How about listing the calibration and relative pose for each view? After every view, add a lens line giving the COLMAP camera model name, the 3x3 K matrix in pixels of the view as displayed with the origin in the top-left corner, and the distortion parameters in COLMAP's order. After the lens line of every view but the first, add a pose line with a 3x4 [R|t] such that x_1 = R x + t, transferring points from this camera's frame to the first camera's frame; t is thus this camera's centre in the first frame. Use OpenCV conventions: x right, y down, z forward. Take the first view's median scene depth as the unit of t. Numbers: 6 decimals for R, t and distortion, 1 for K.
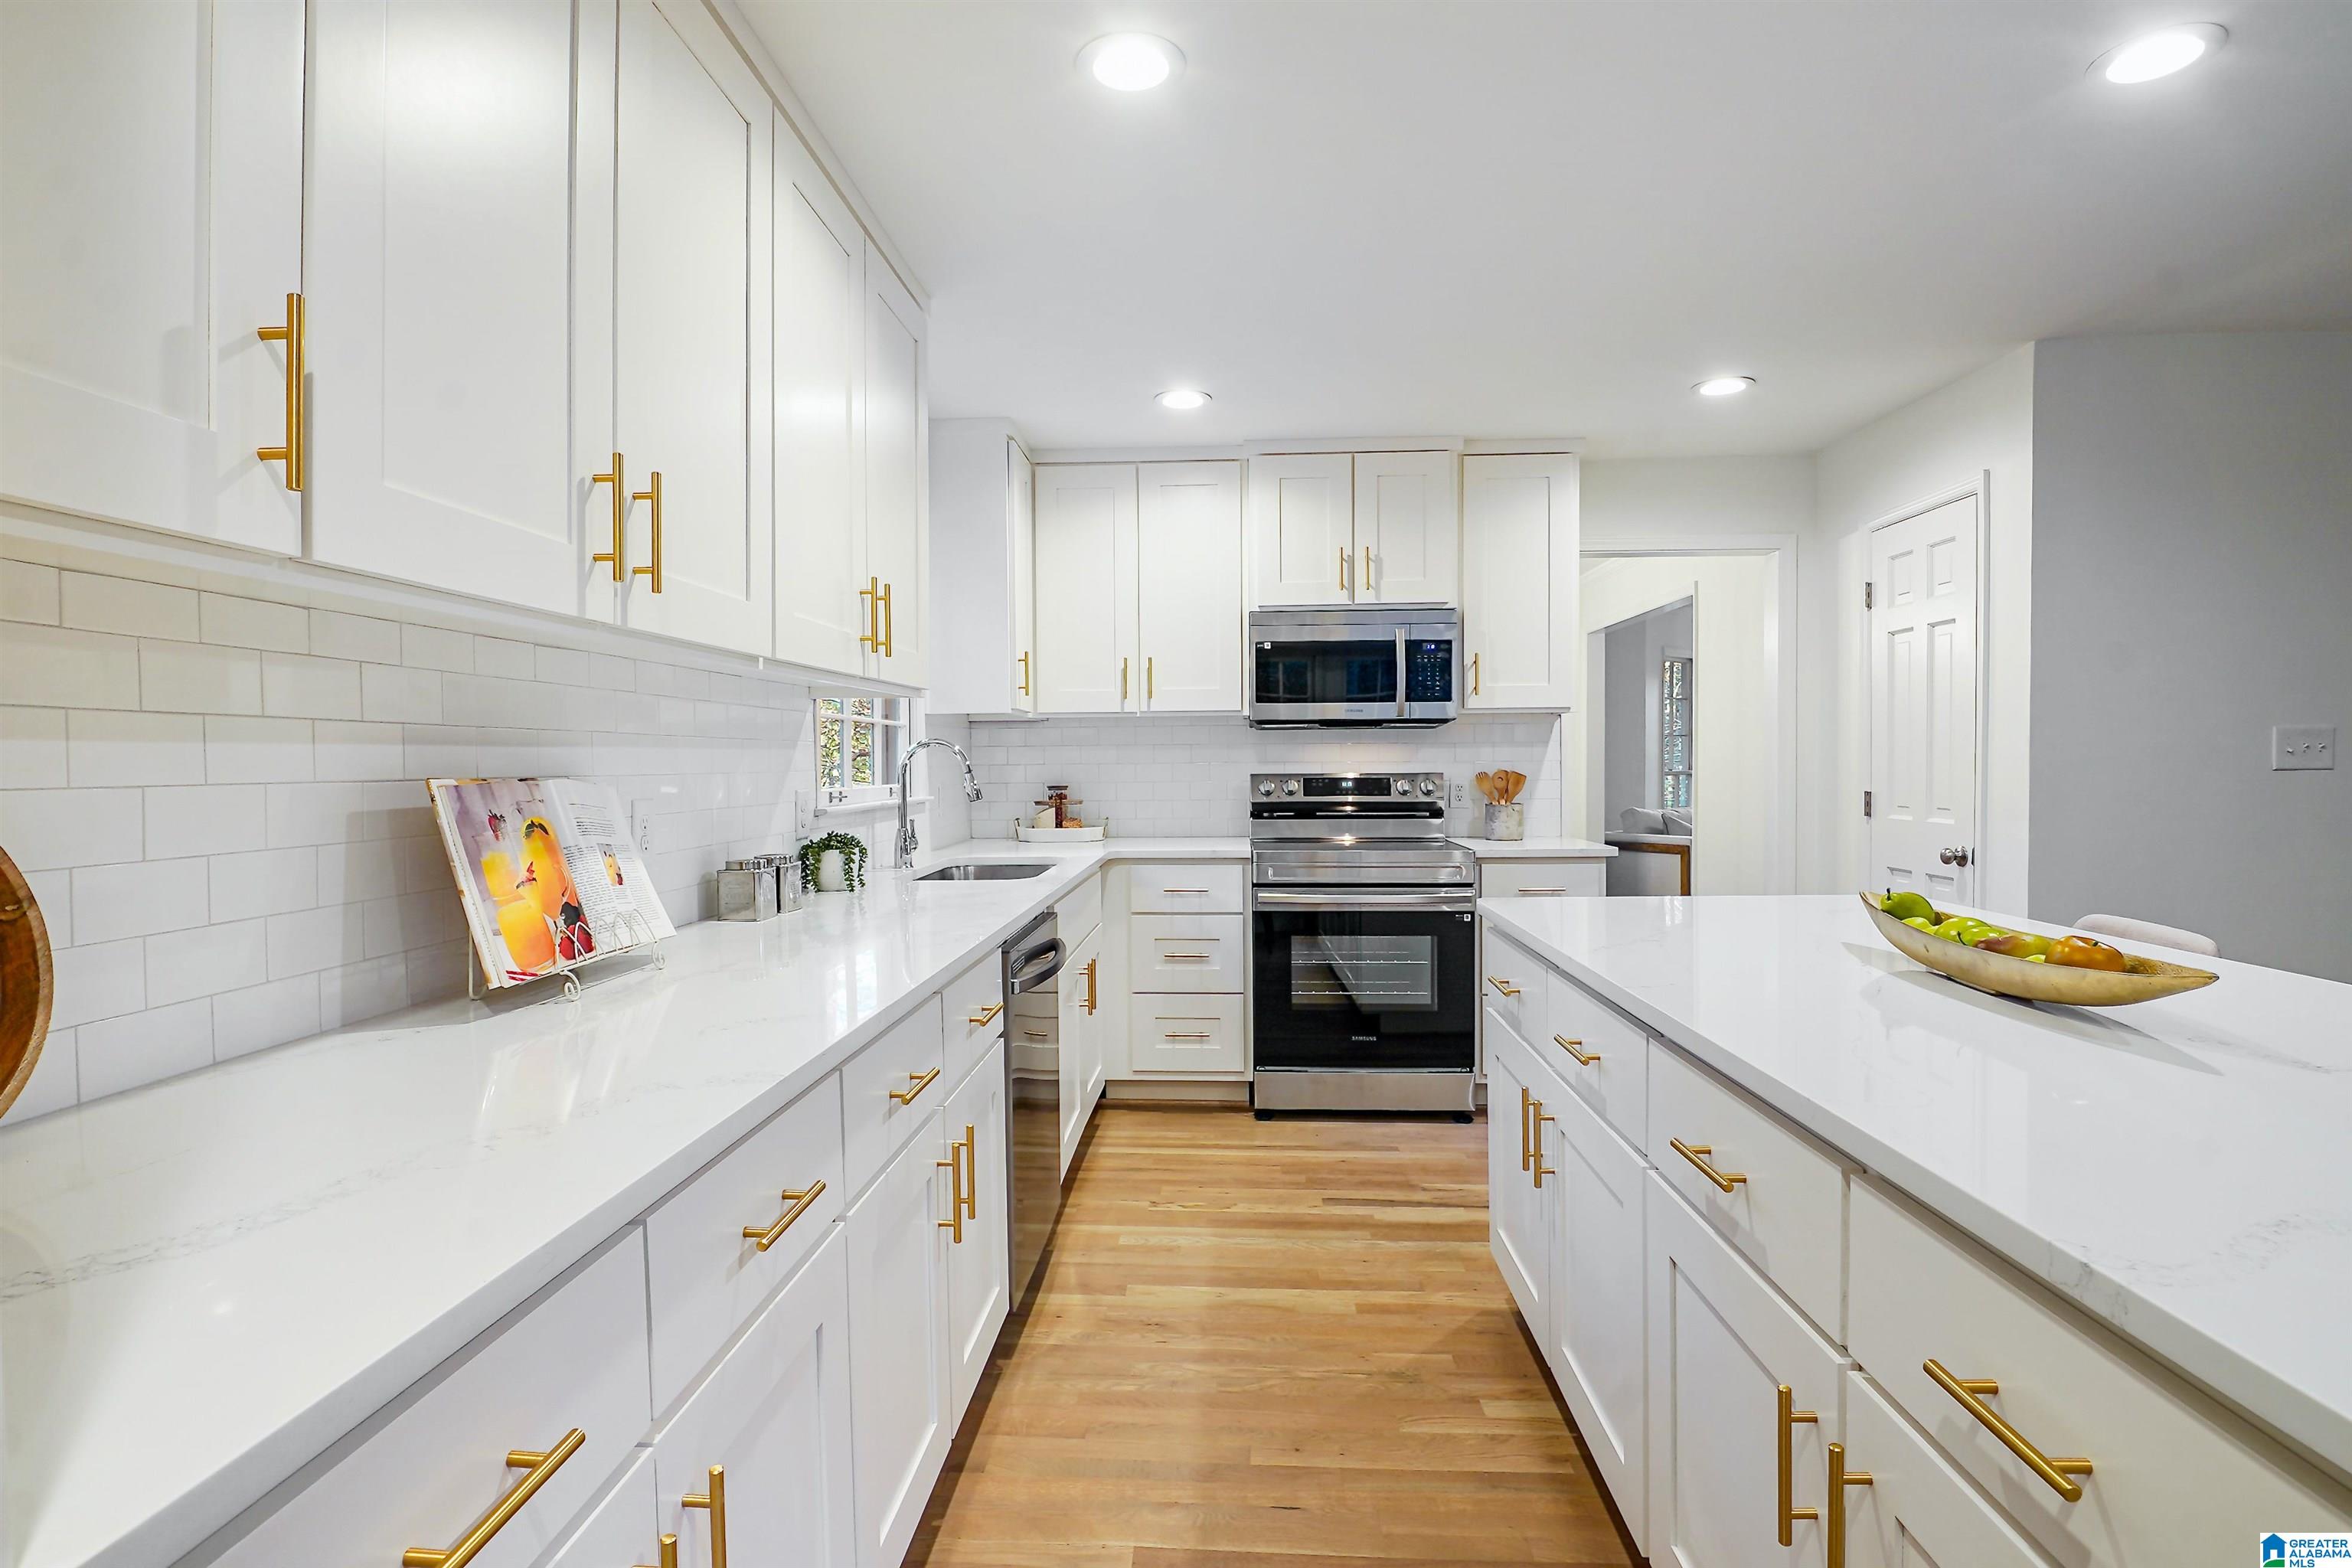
lens RADIAL K [[1174.2, 0, 1141.3], [0, 1174.2, 770.8], [0, 0, 1]] dist [-0.012330, -0.006166]
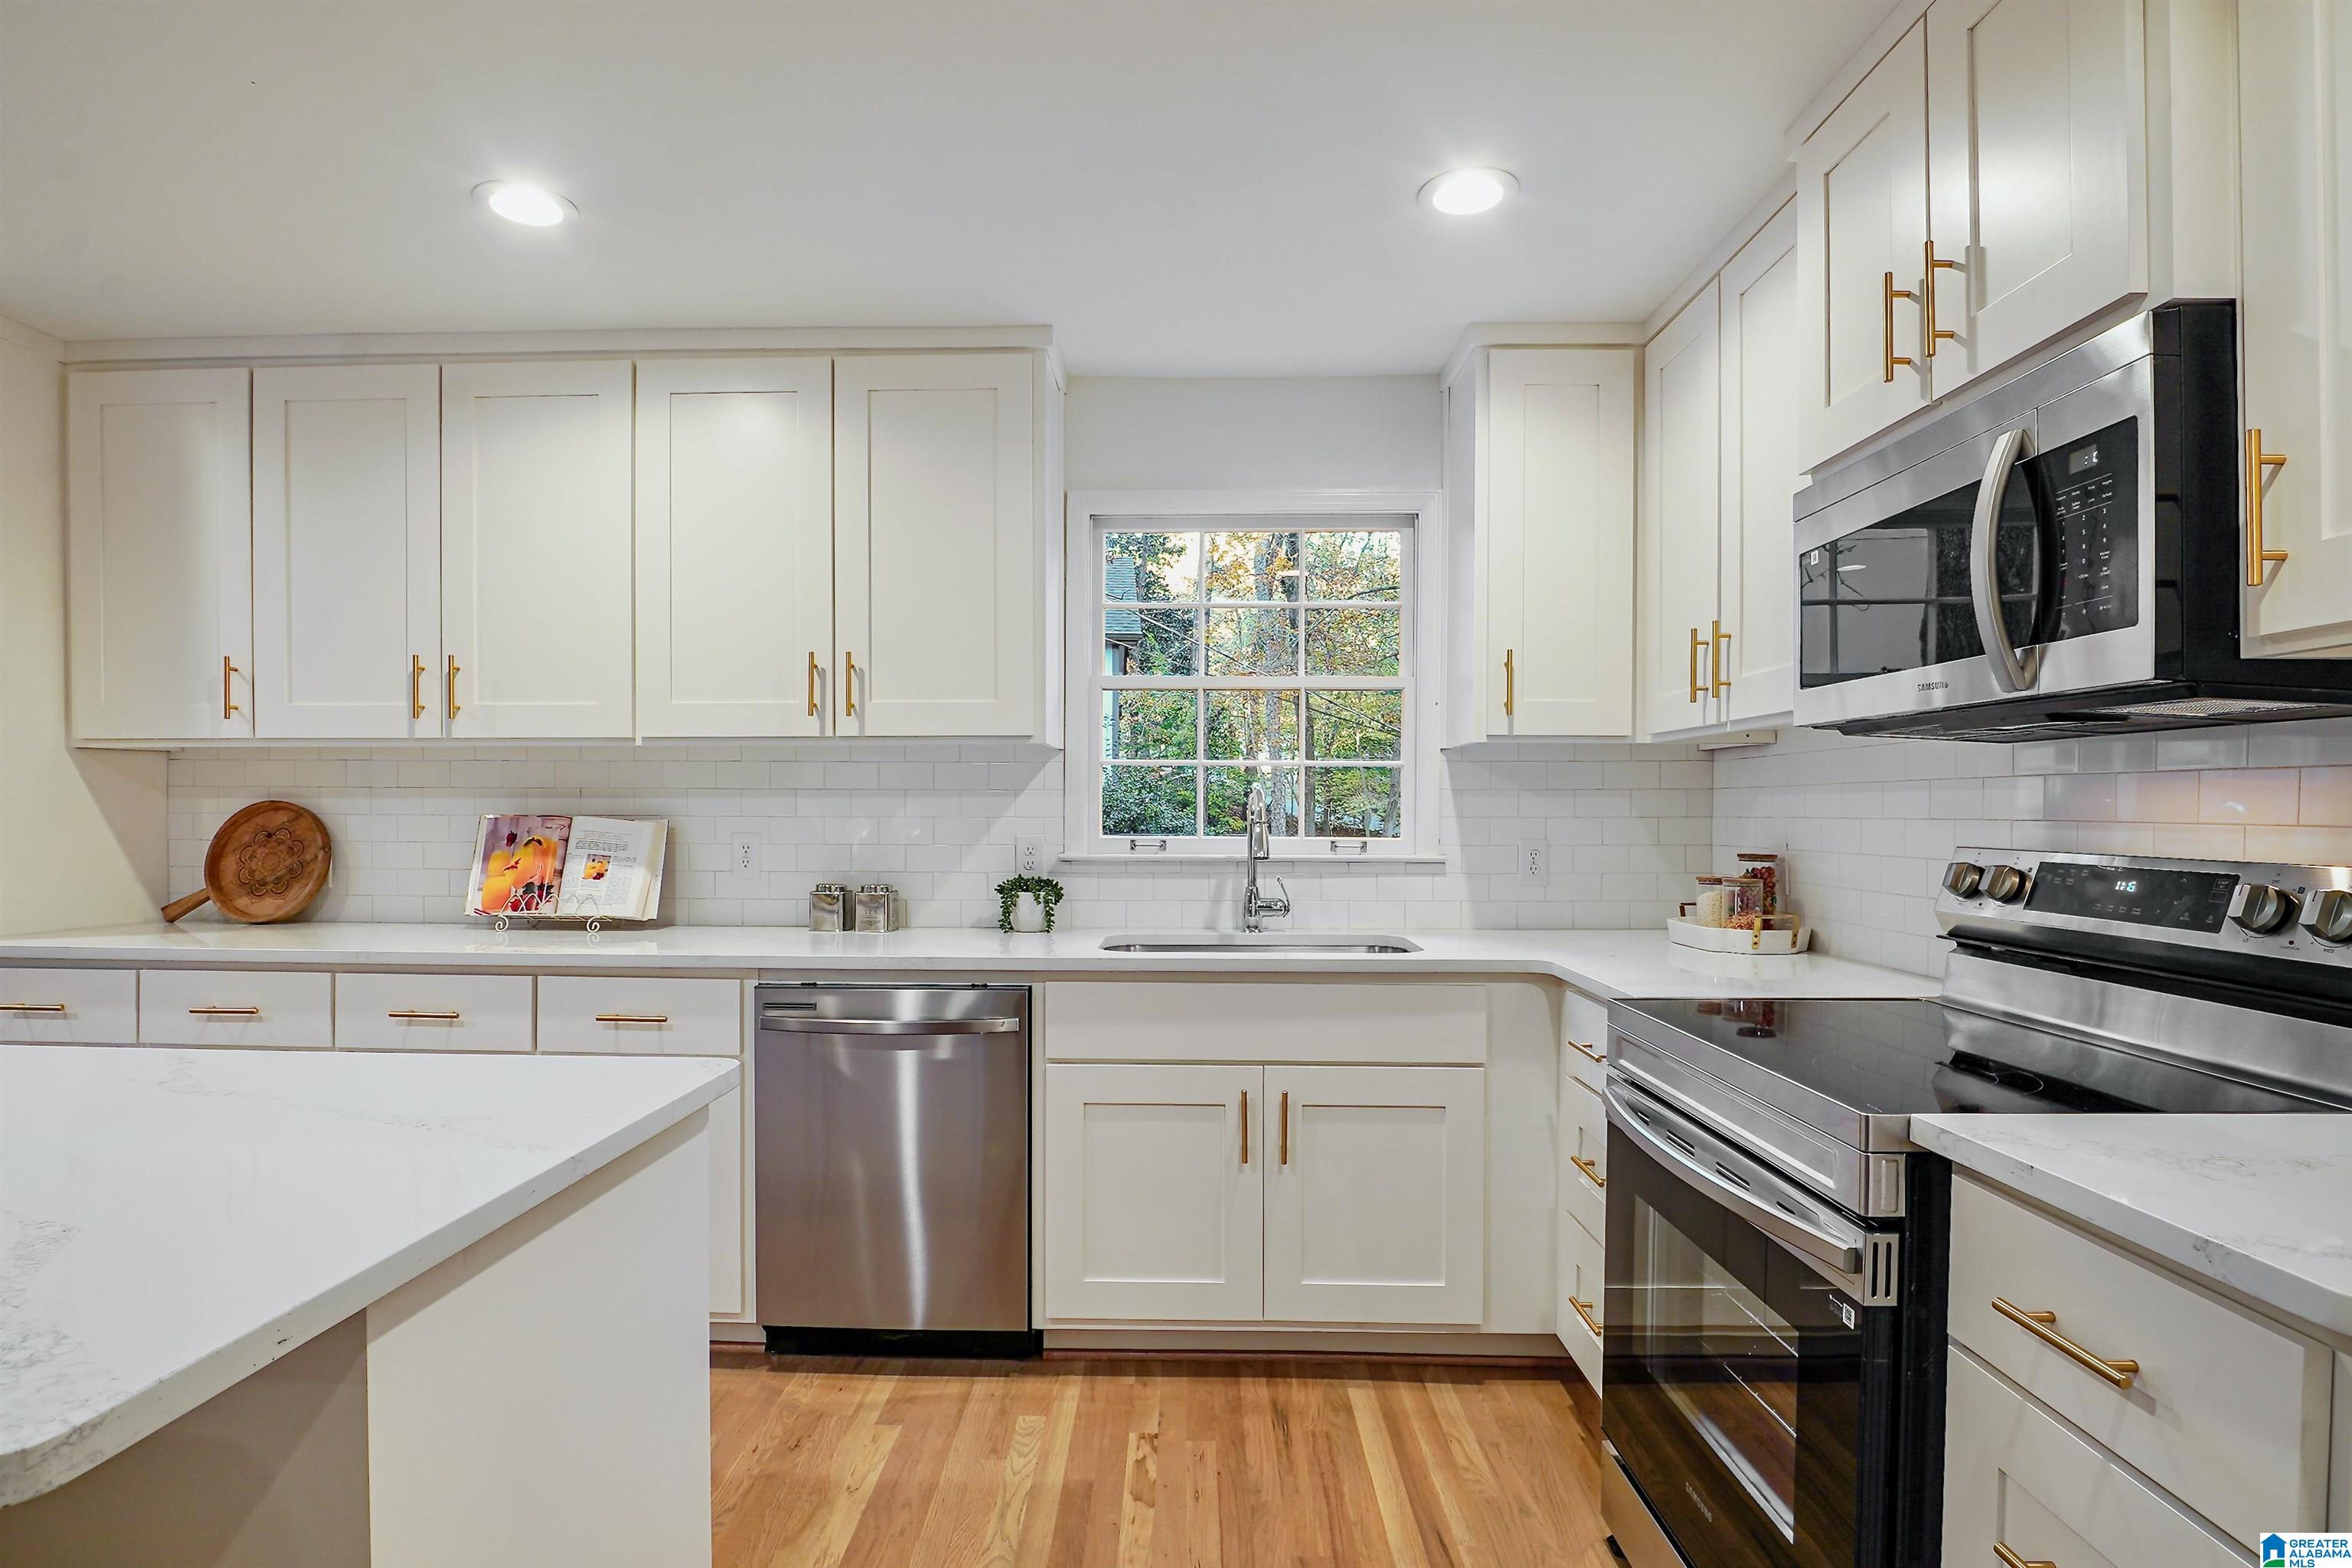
lens RADIAL K [[1136.5, 0, 1175.6], [0, 1136.5, 810.7], [0, 0, 1]] dist [-0.000862, -0.000106]
pose [[0.061576, 0.007980, -0.998070, 0.682073], [-0.014175, 0.999874, 0.007120, -0.013745], [0.998002, 0.013709, 0.061682, 0.950353]]
